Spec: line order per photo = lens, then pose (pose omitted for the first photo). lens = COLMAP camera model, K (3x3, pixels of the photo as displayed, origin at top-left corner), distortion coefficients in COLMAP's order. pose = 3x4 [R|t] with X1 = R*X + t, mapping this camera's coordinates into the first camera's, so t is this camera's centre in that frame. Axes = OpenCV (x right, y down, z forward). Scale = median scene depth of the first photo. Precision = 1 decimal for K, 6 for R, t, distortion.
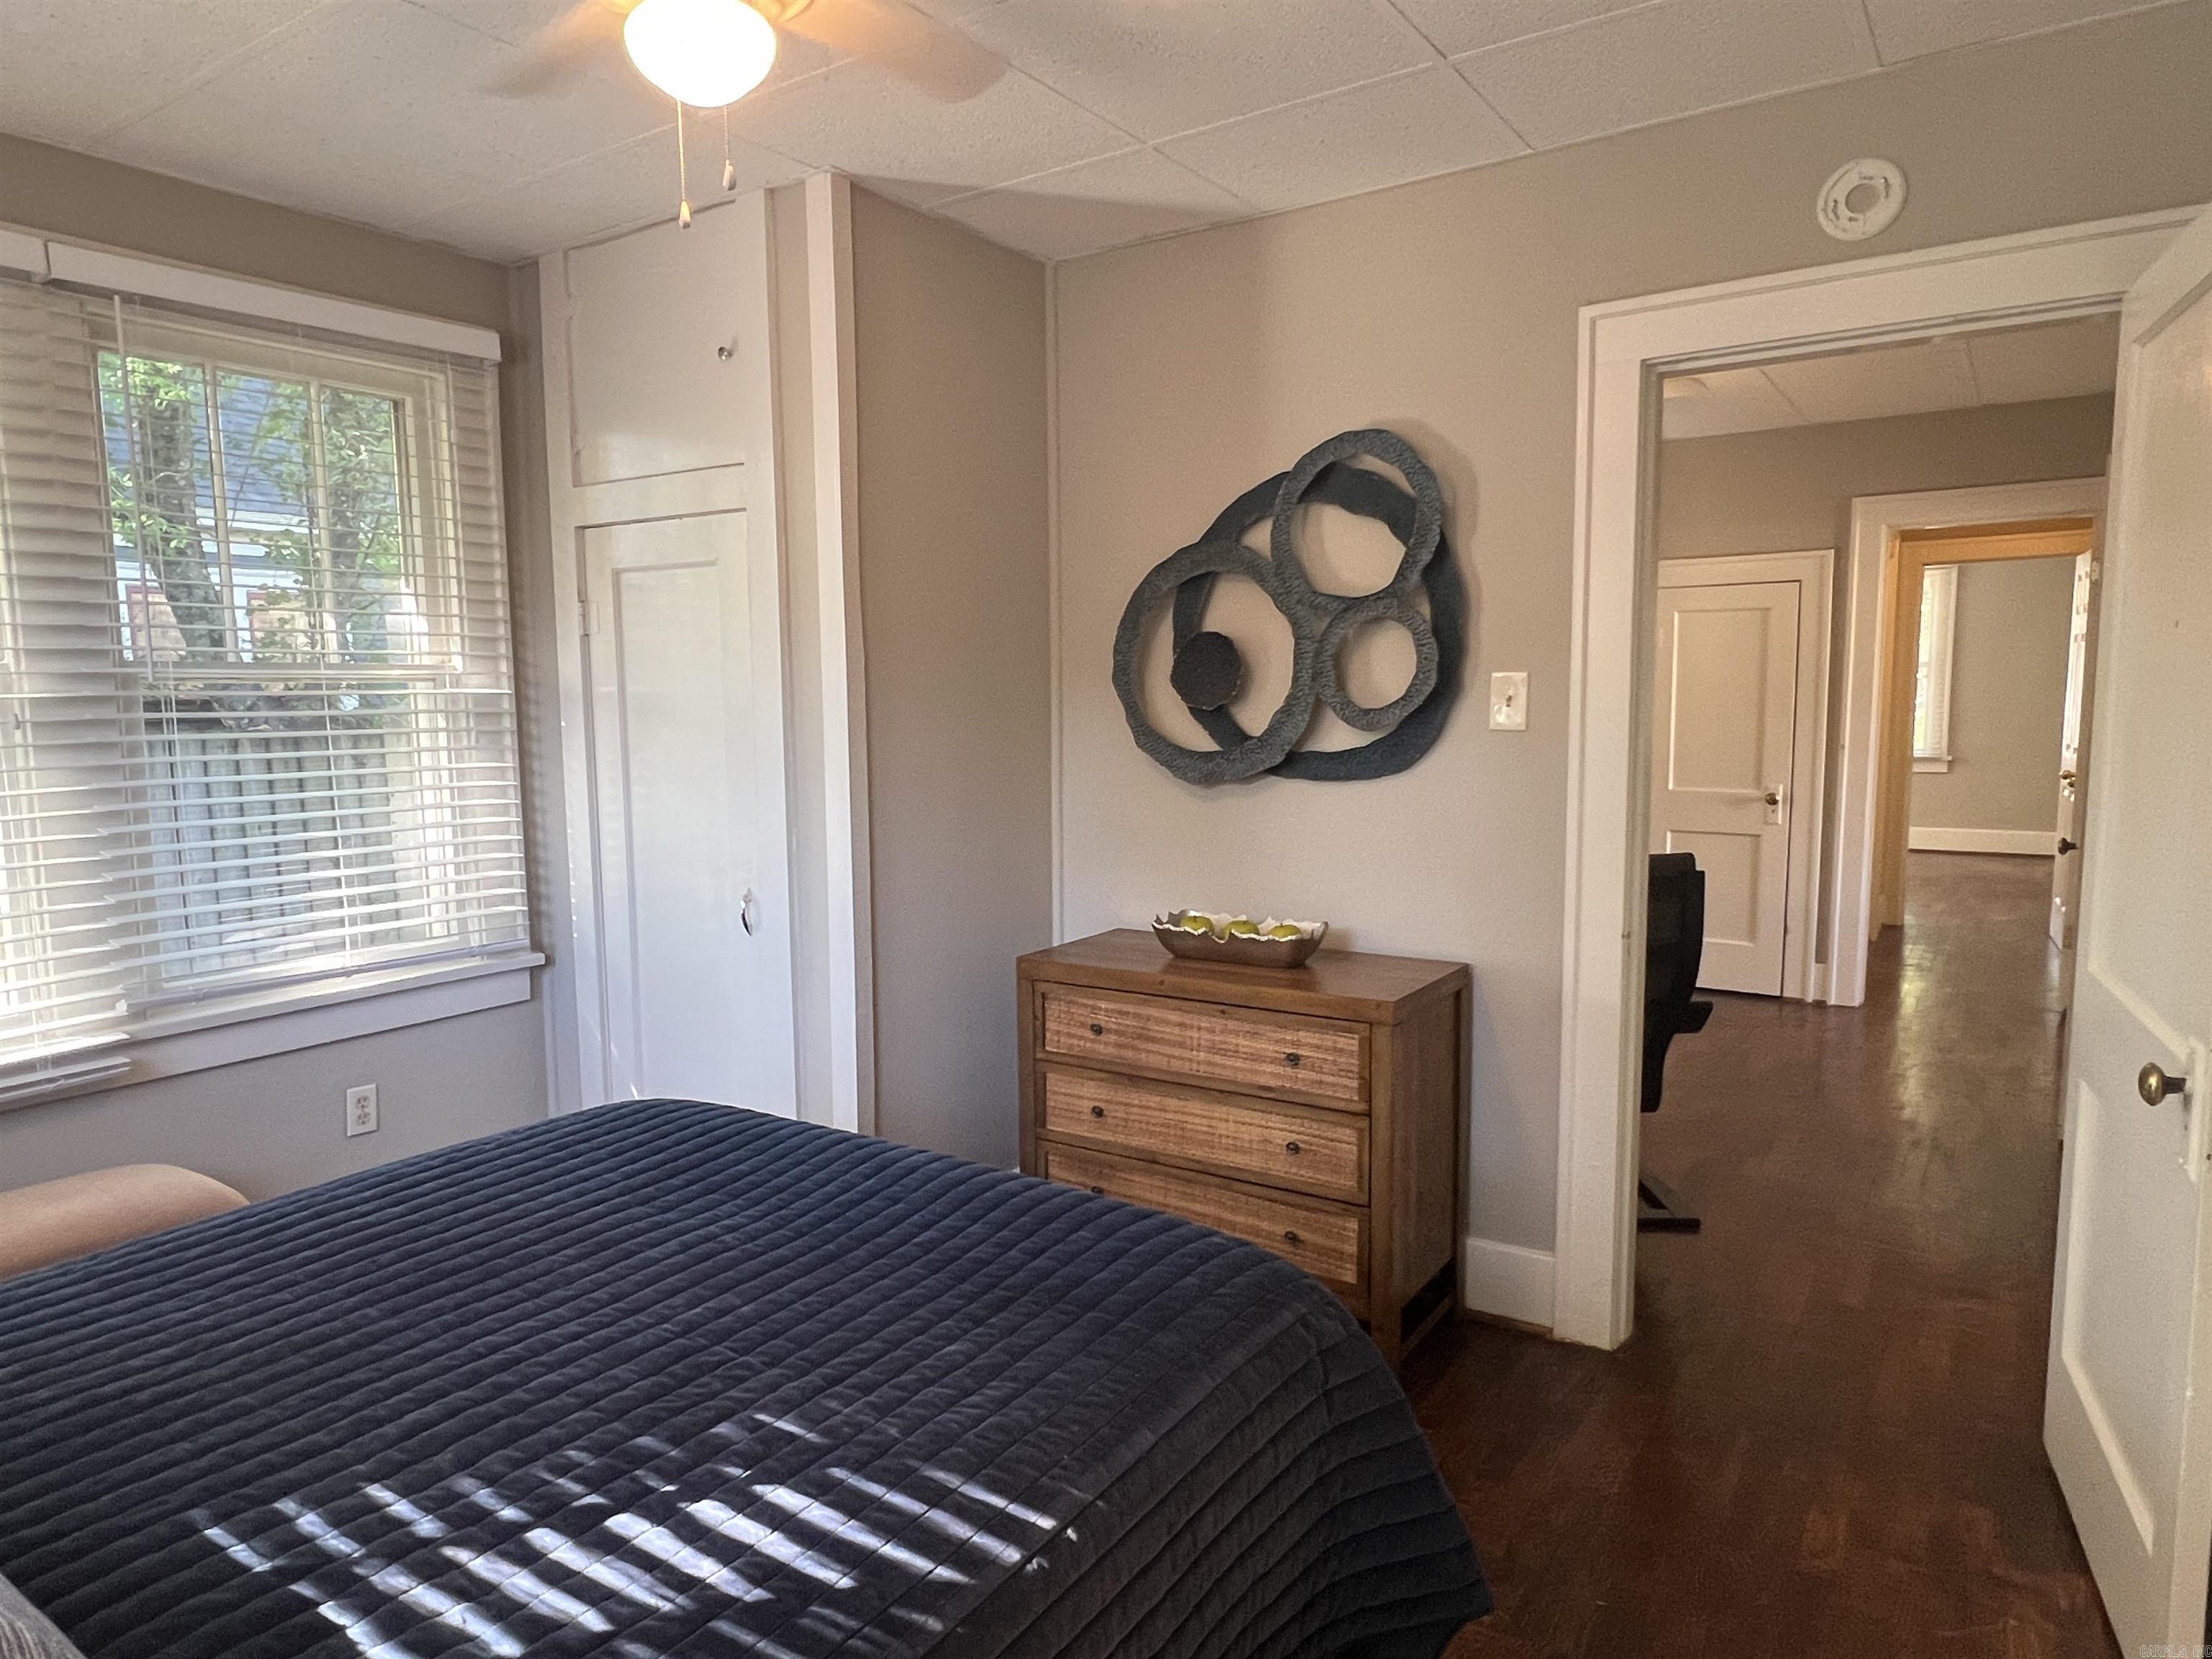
lens RADIAL K [[1370.6, 0, 1111.7], [0, 1370.6, 852.7], [0, 0, 1]] dist [-0.005962, -0.004002]
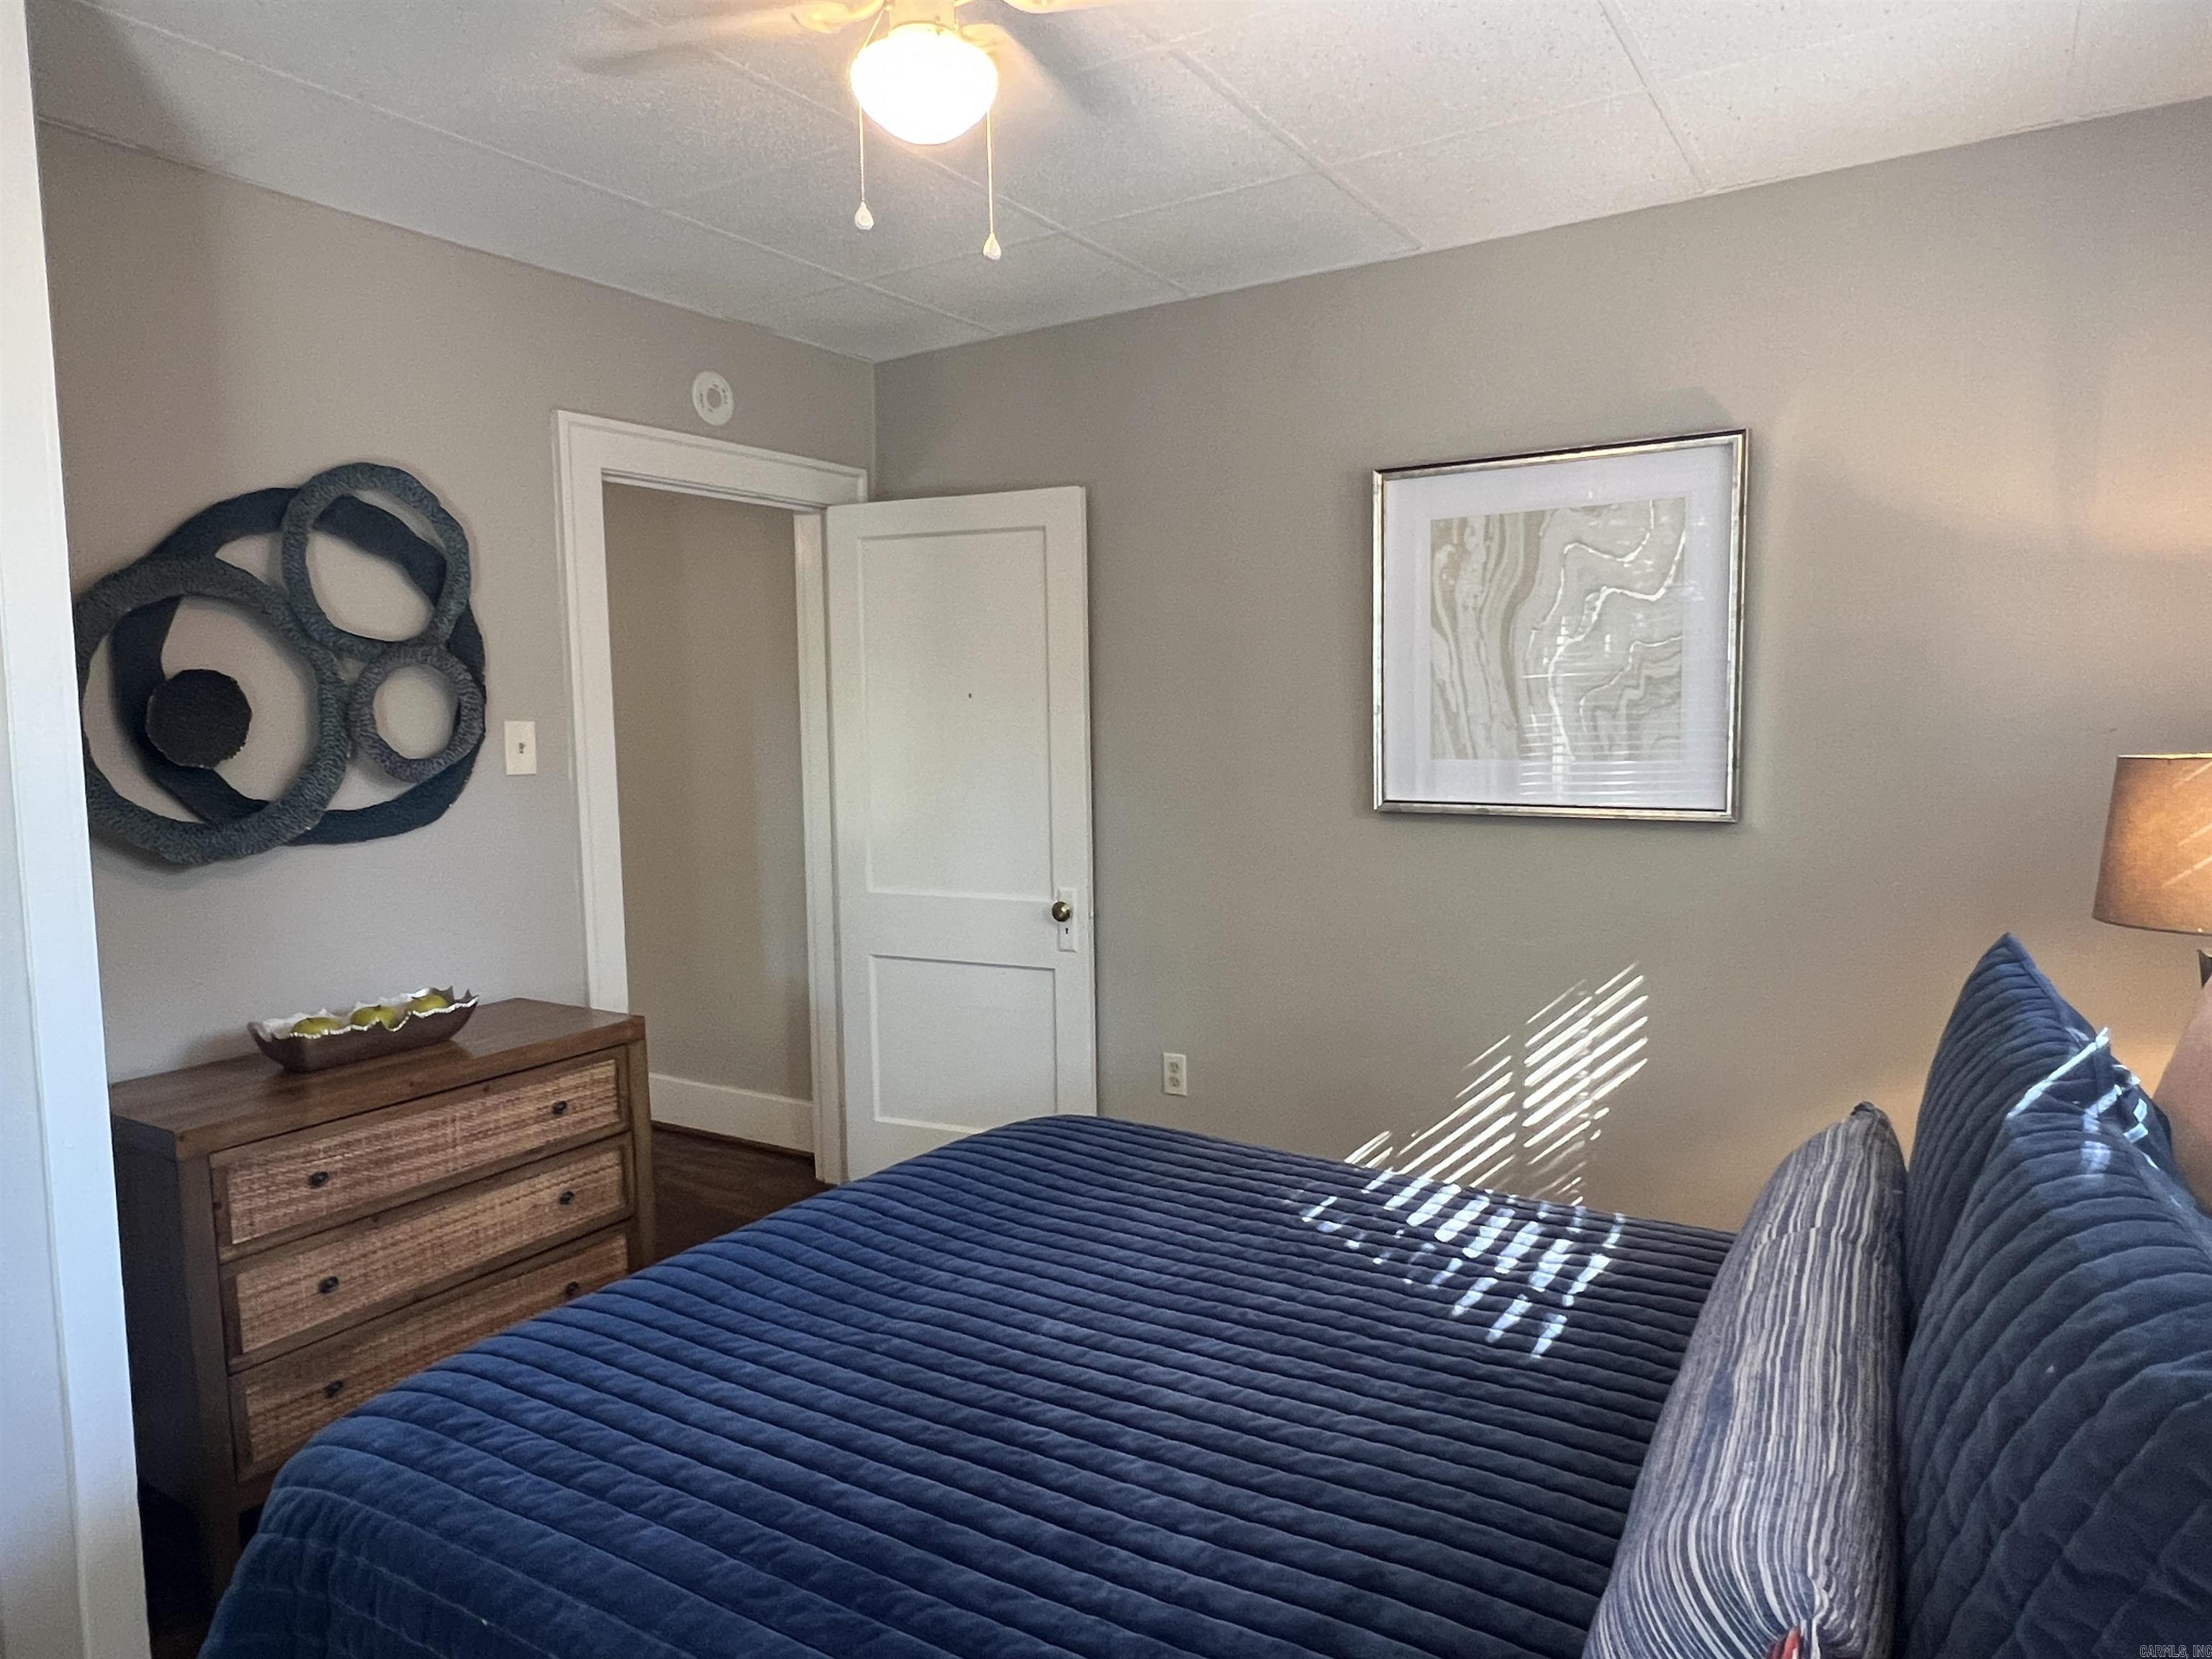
lens RADIAL K [[1370.6, 0, 1098.6], [0, 1370.6, 835.0], [0, 0, 1]] dist [-0.005962, -0.004002]
pose [[-0.024496, -0.078002, 0.996652, -0.813136], [0.135642, 0.987473, 0.080618, -0.068362], [-0.990455, 0.137163, -0.013609, 0.576540]]
